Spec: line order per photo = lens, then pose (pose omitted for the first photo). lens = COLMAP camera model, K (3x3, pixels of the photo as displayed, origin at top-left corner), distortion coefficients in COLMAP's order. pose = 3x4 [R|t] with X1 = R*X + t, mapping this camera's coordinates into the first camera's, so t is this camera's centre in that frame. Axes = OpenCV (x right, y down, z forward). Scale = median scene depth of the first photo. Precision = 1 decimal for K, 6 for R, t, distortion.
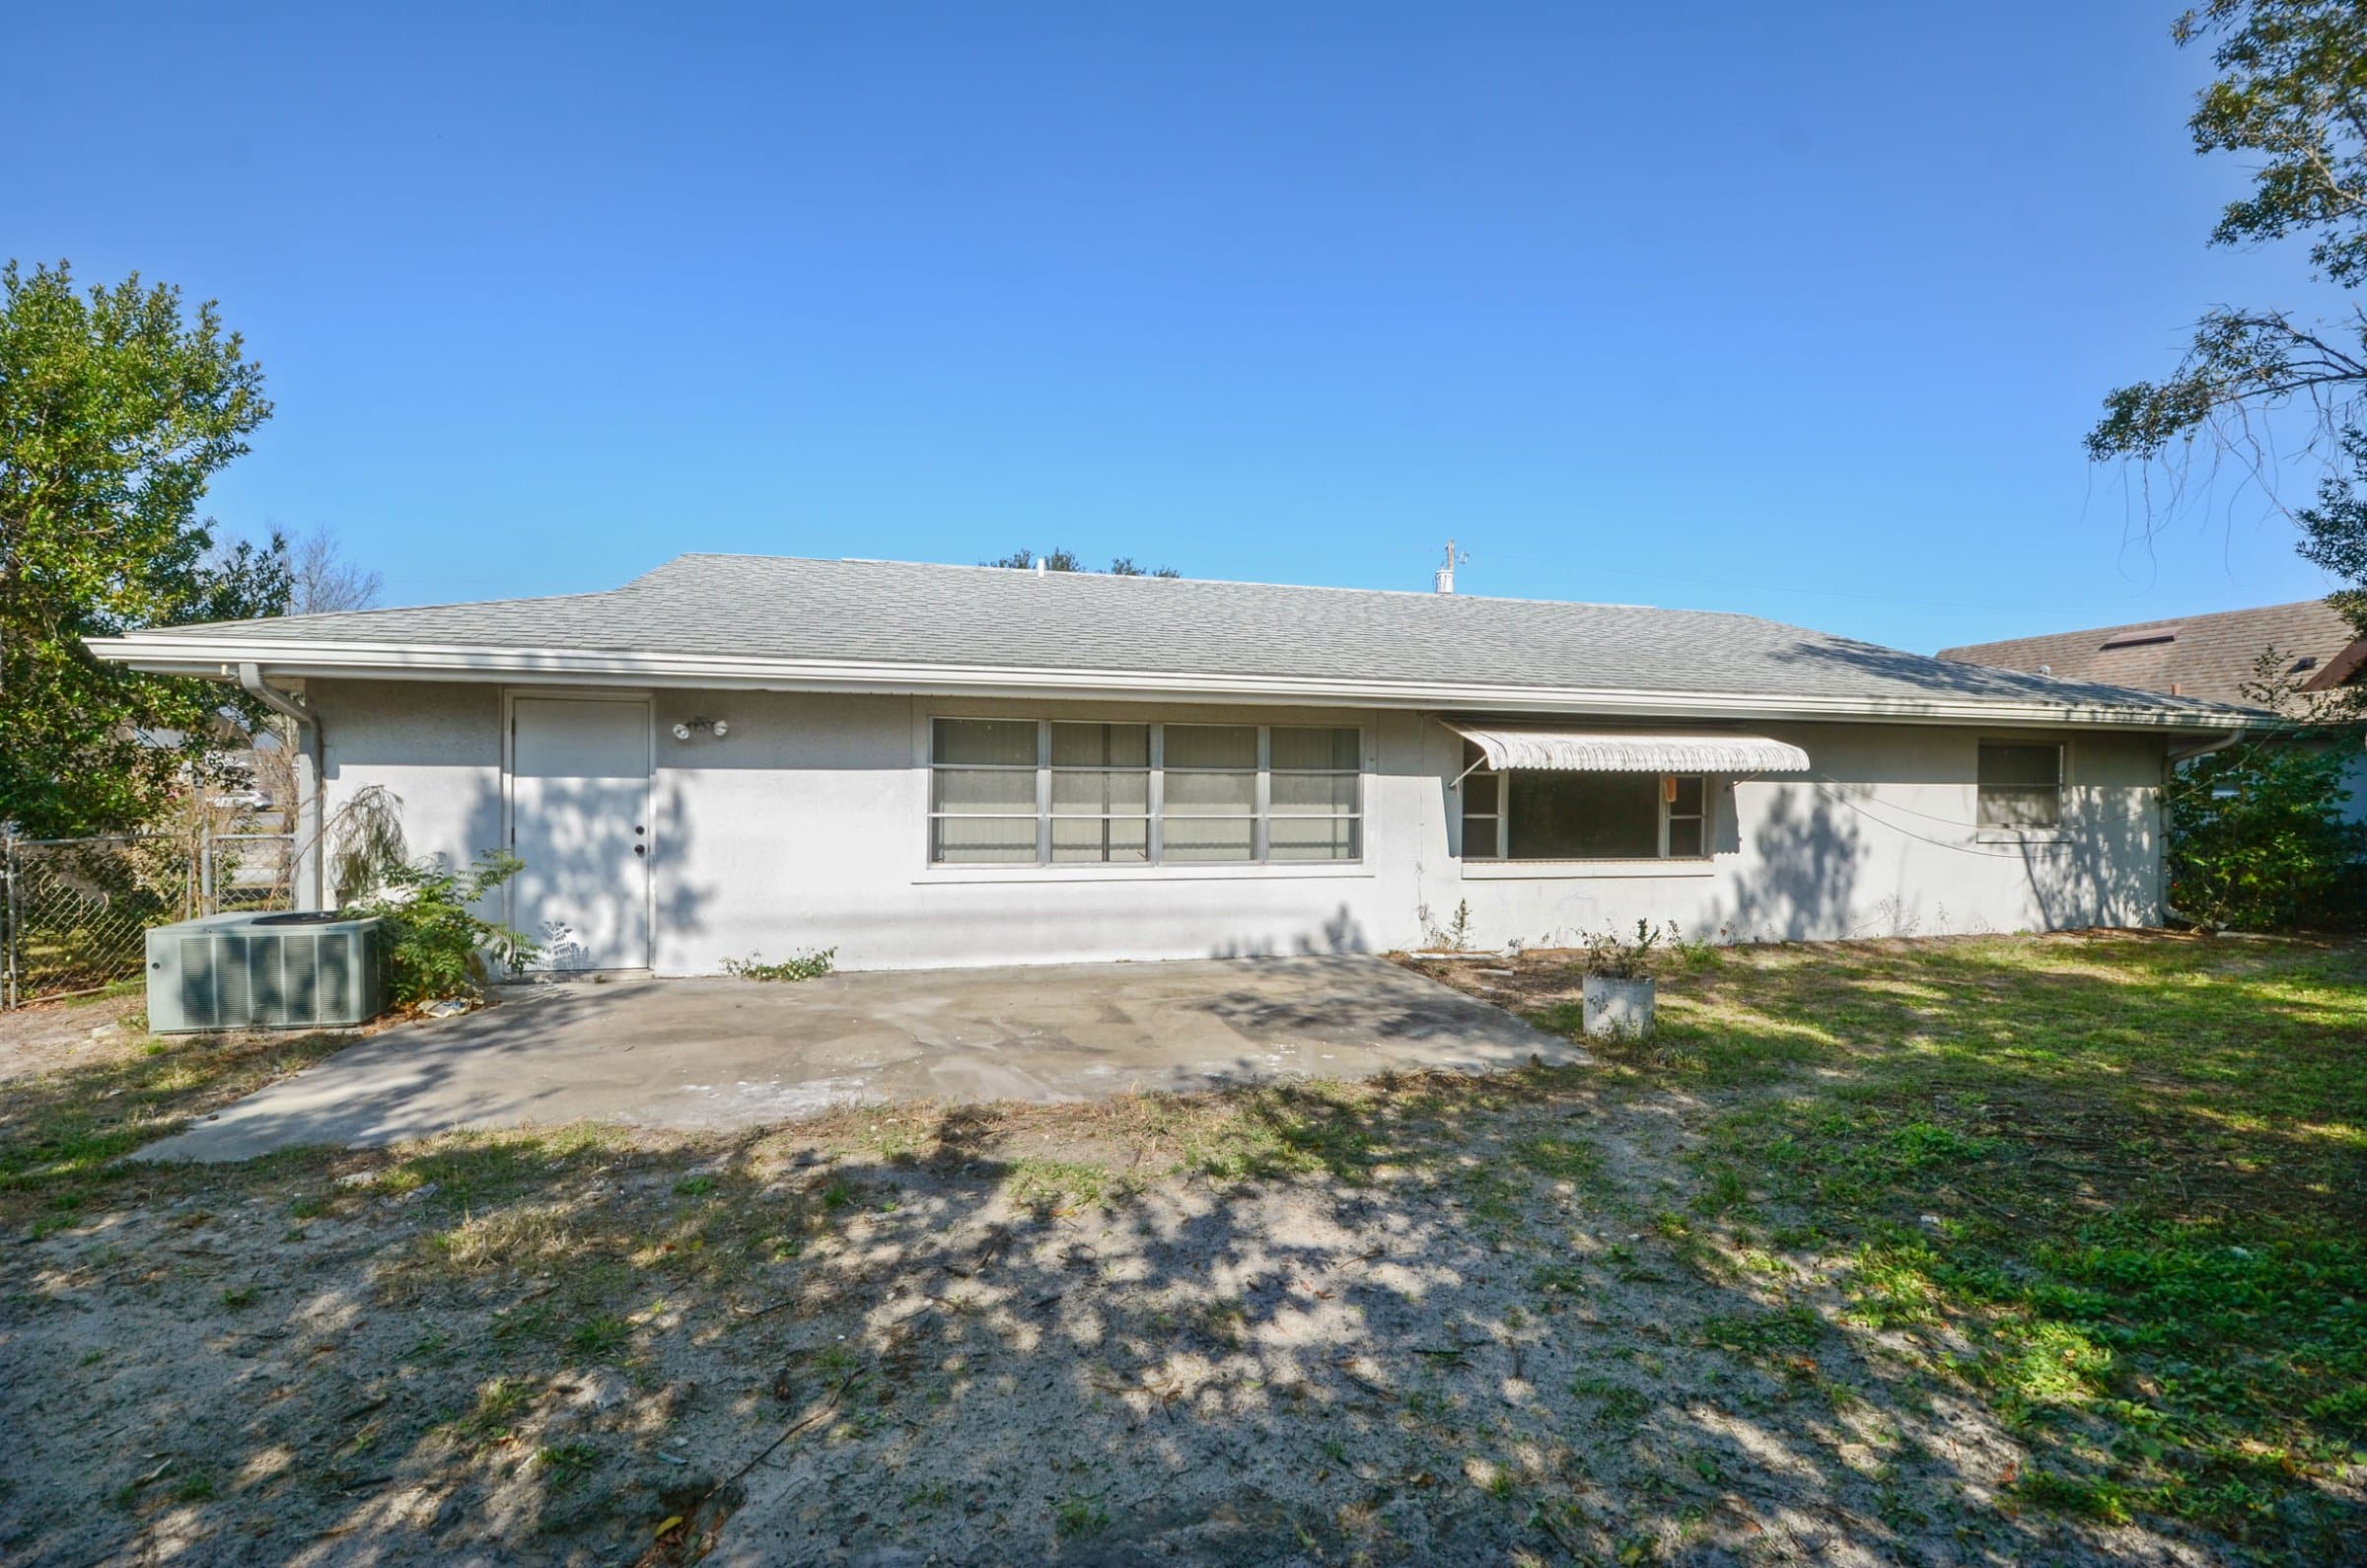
lens RADIAL K [[965.8, 0, 1183.5], [0, 965.8, 784.0], [0, 0, 1]] dist [0.000405, -0.008583]
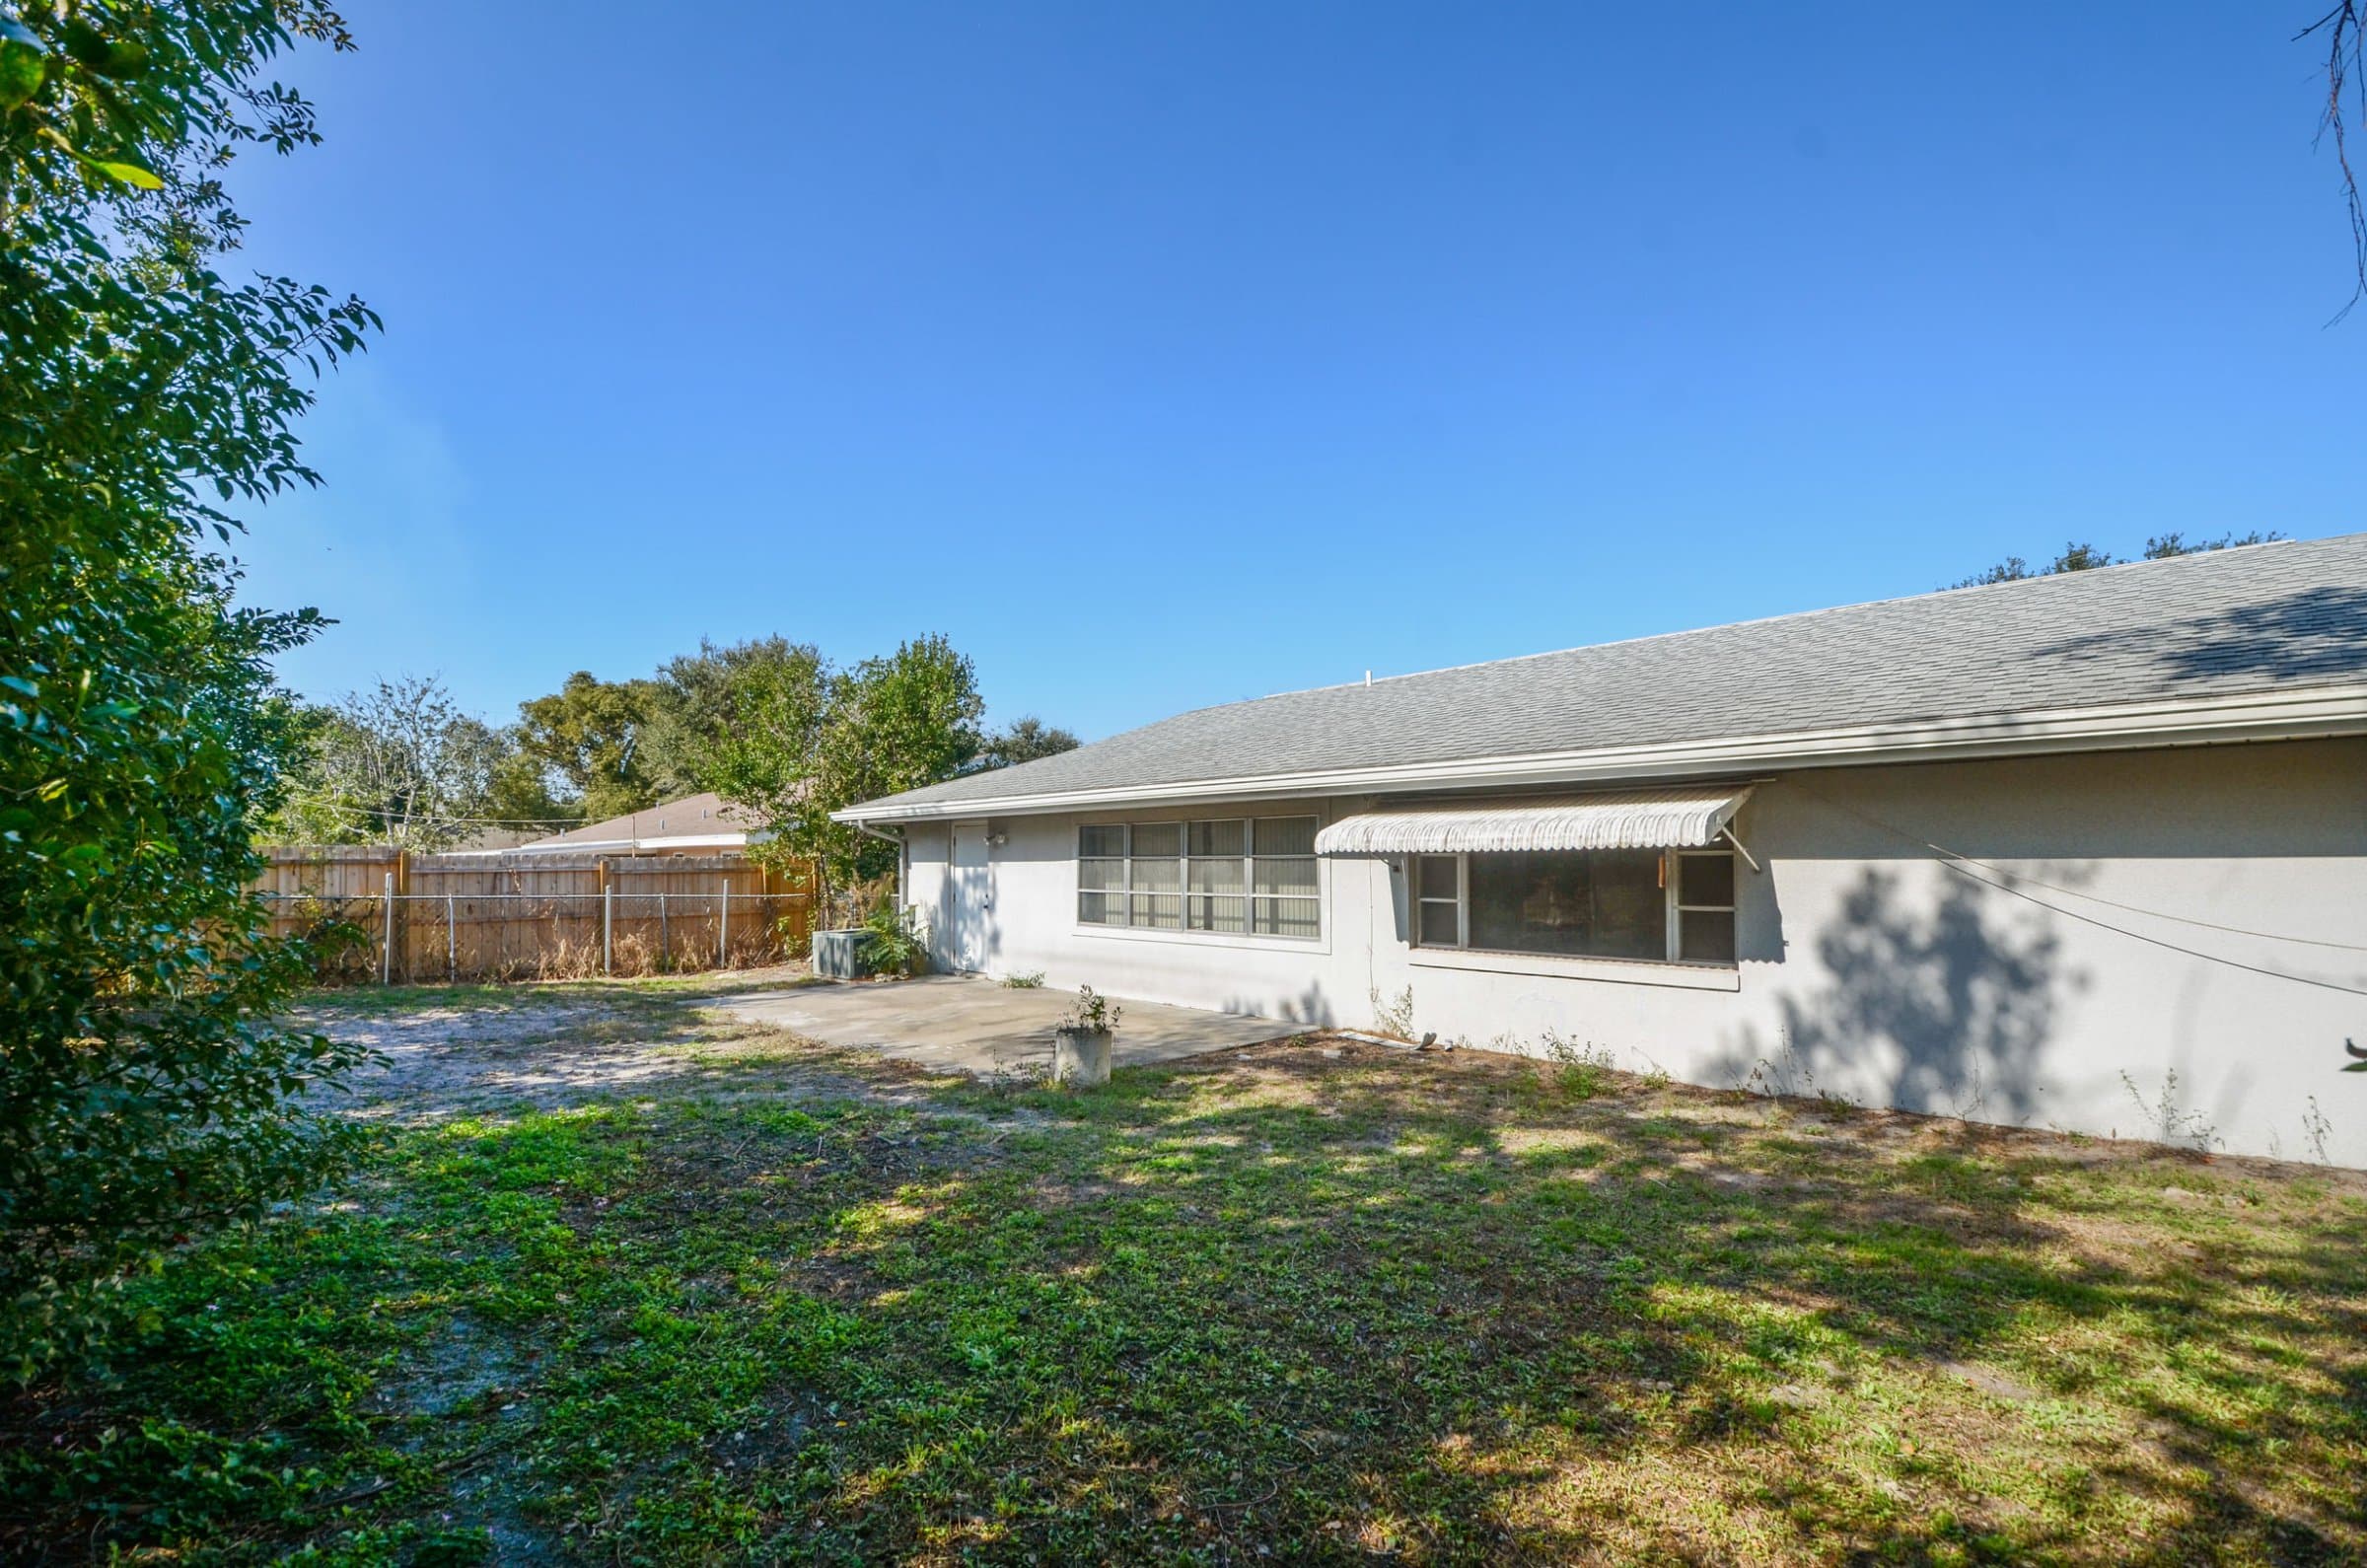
lens RADIAL K [[1000.6, 0, 1132.7], [0, 1000.6, 852.0], [0, 0, 1]] dist [-0.001048, -0.000382]
pose [[0.507076, -0.021276, -0.861639, 0.995354], [0.001016, 0.999709, -0.024087, 0.008841], [0.861901, 0.011339, 0.506950, 0.240516]]
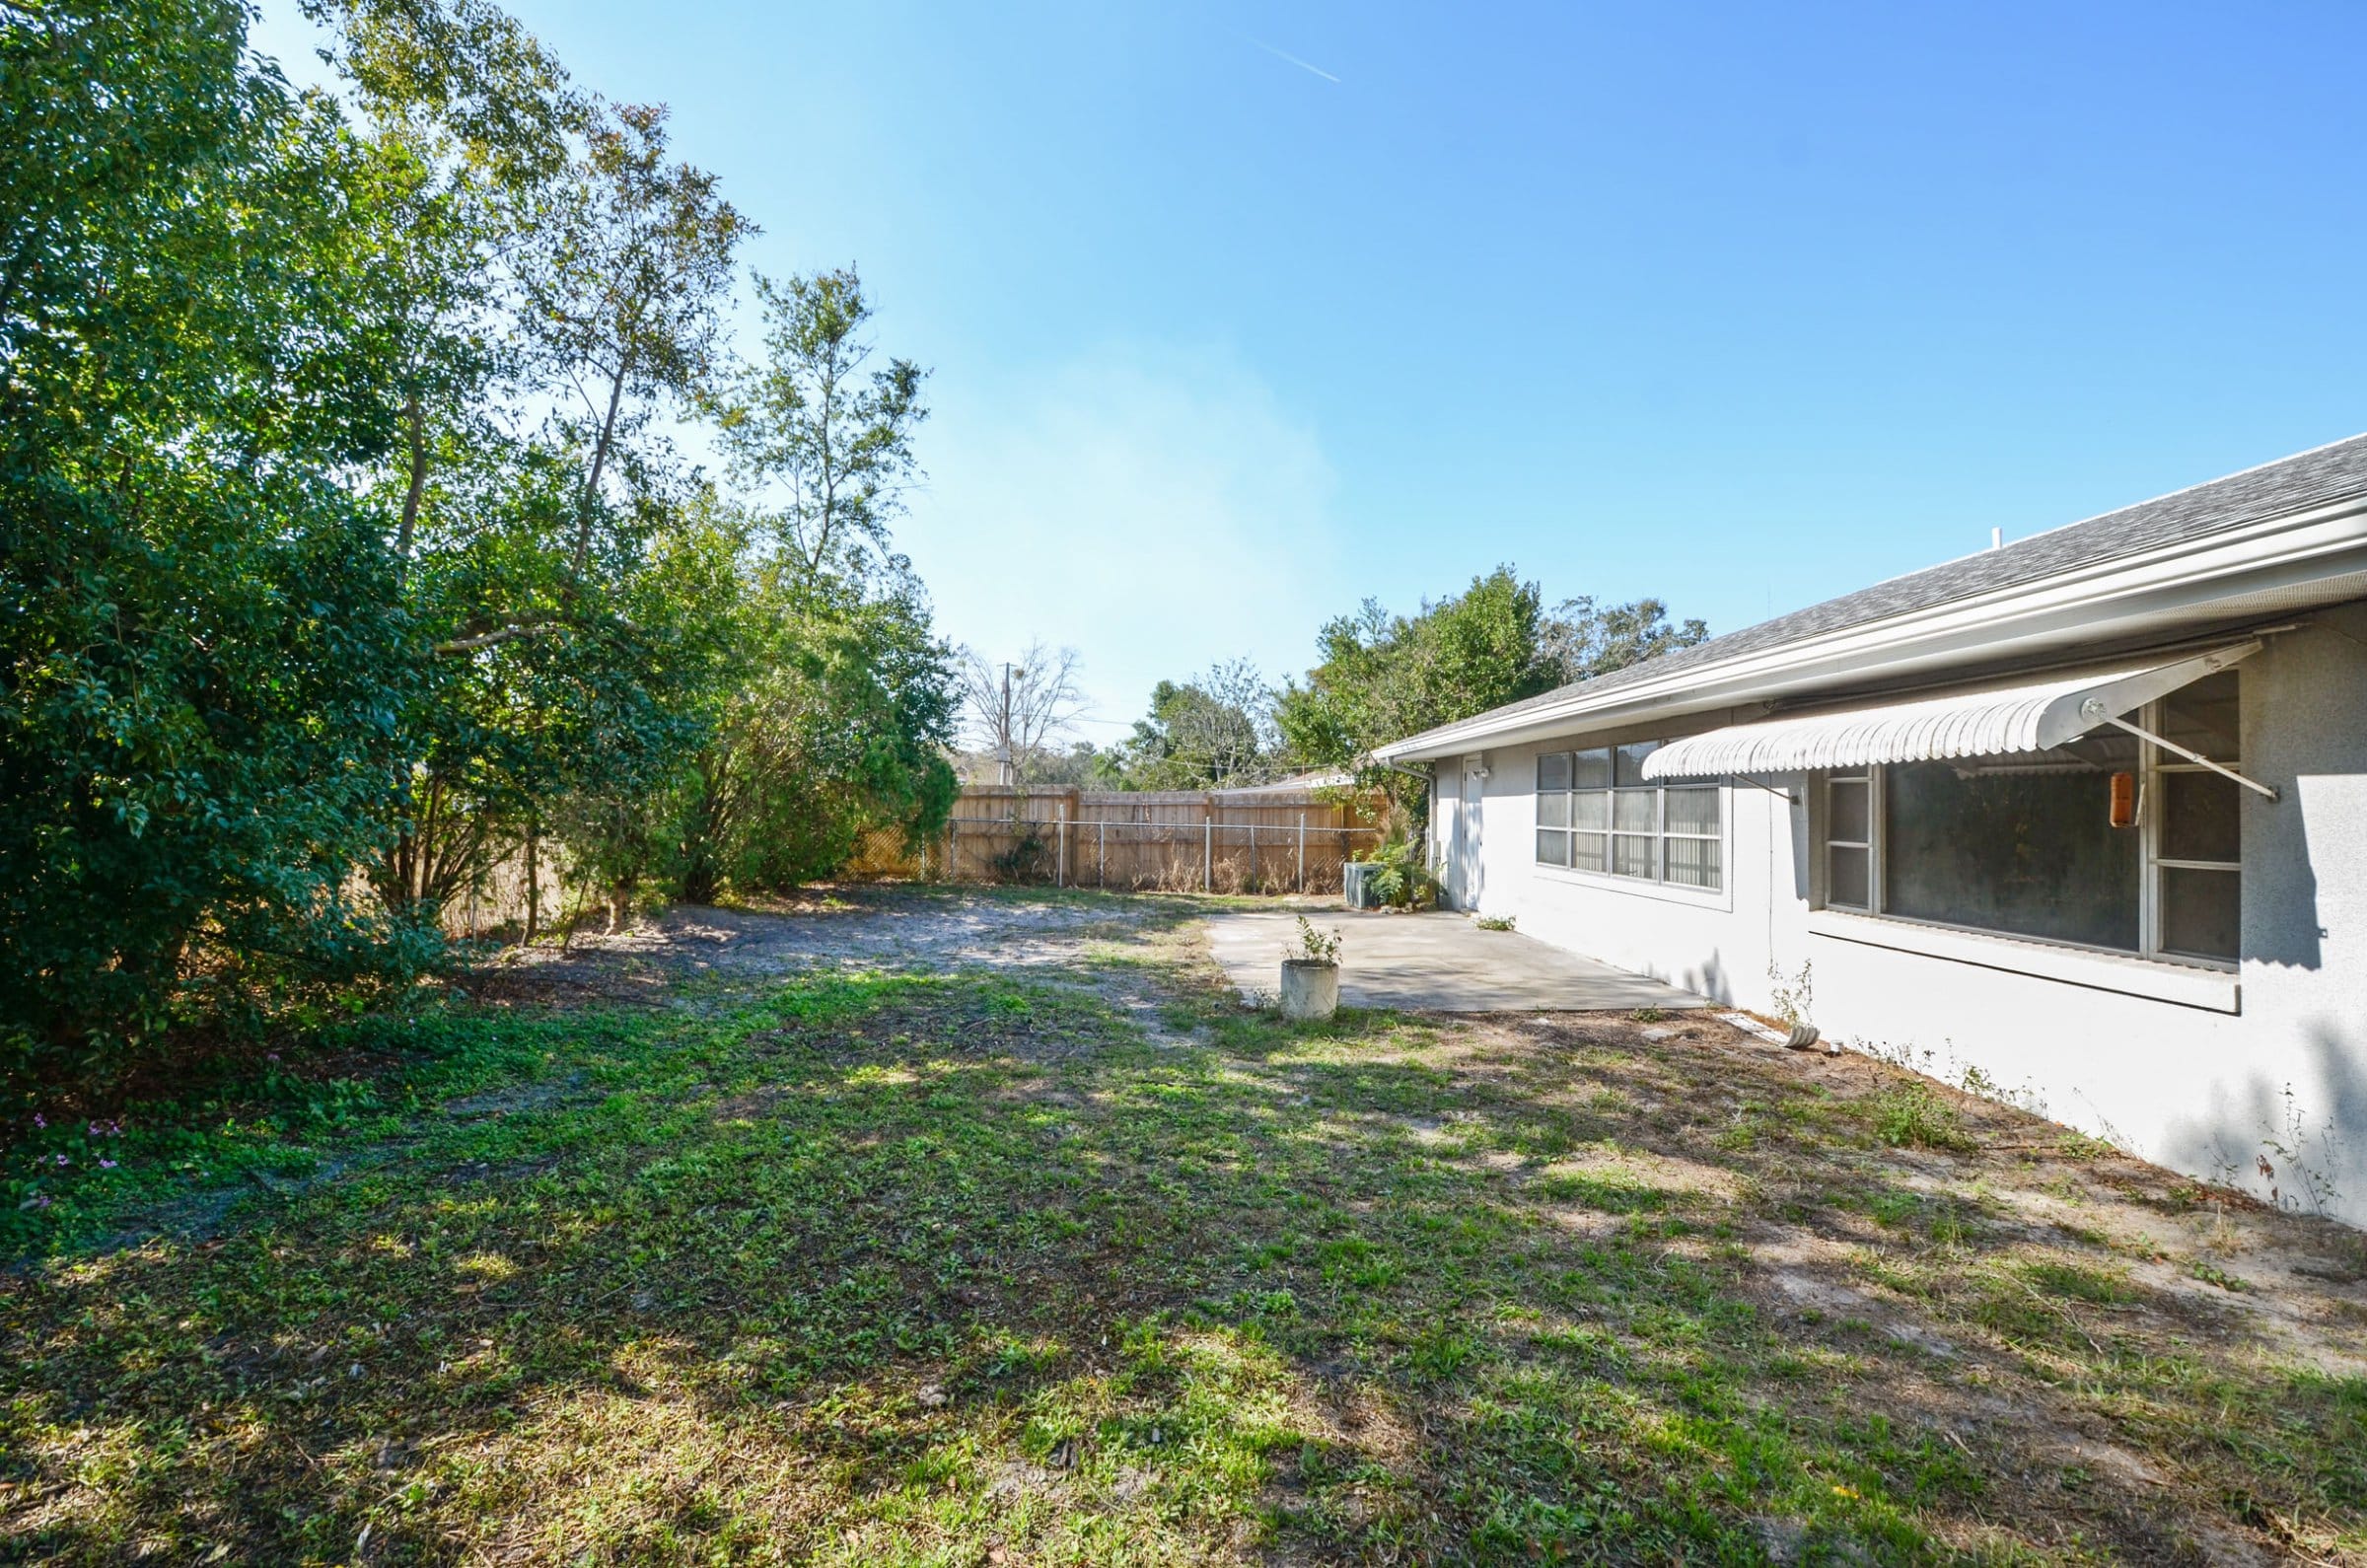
lens RADIAL K [[965.8, 0, 1183.5], [0, 965.8, 784.0], [0, 0, 1]] dist [0.000405, -0.008583]
pose [[-0.155926, -0.032813, -0.987224, 1.042991], [-0.016762, 0.999392, -0.030570, 0.019308], [0.987627, 0.011781, -0.156381, 0.649836]]
